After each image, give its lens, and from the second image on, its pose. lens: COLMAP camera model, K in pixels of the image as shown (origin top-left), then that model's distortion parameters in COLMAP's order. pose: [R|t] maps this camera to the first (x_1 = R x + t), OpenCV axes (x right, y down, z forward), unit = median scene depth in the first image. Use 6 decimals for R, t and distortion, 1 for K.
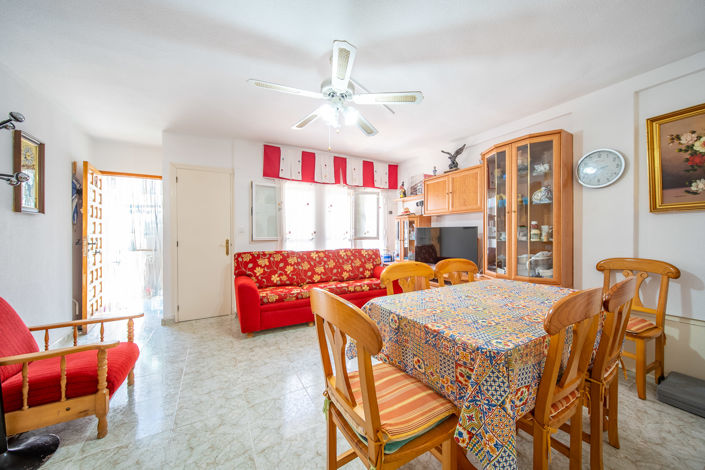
lens RADIAL K [[260.1, 0, 370.3], [0, 260.1, 234.2], [0, 0, 1]] dist [-0.001728, -0.000249]
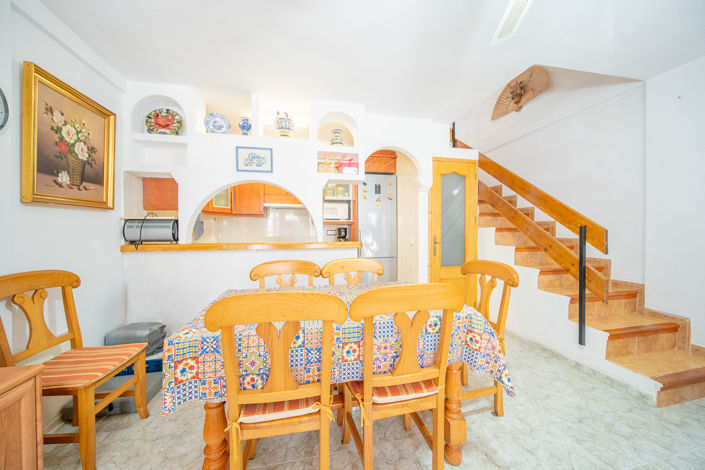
lens RADIAL K [[251.3, 0, 357.9], [0, 251.3, 233.8], [0, 0, 1]] dist [-0.001878, -0.001258]
pose [[-0.948297, 0.001507, 0.317382, 0.065798], [0.005573, 0.999914, 0.011904, -0.003894], [-0.317337, 0.013058, -0.948223, 1.463002]]
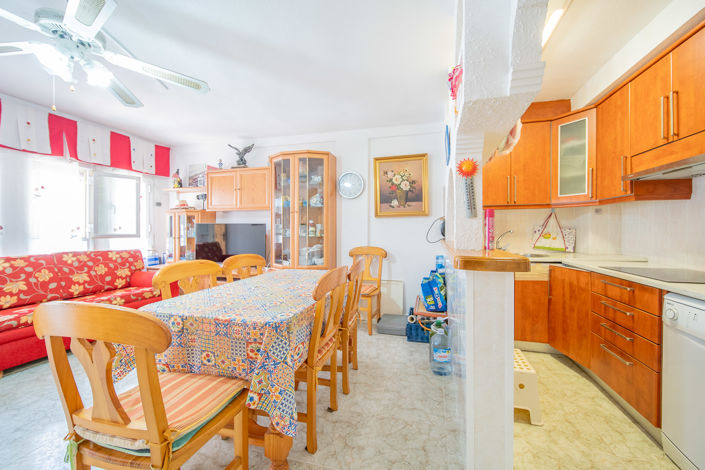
lens RADIAL K [[251.3, 0, 372.1], [0, 251.3, 231.2], [0, 0, 1]] dist [-0.001878, -0.001258]
pose [[0.702215, -0.000367, 0.711965, -0.029348], [-0.000751, 0.999999, 0.001256, -0.000427], [-0.711965, -0.001417, 0.702214, -0.070549]]
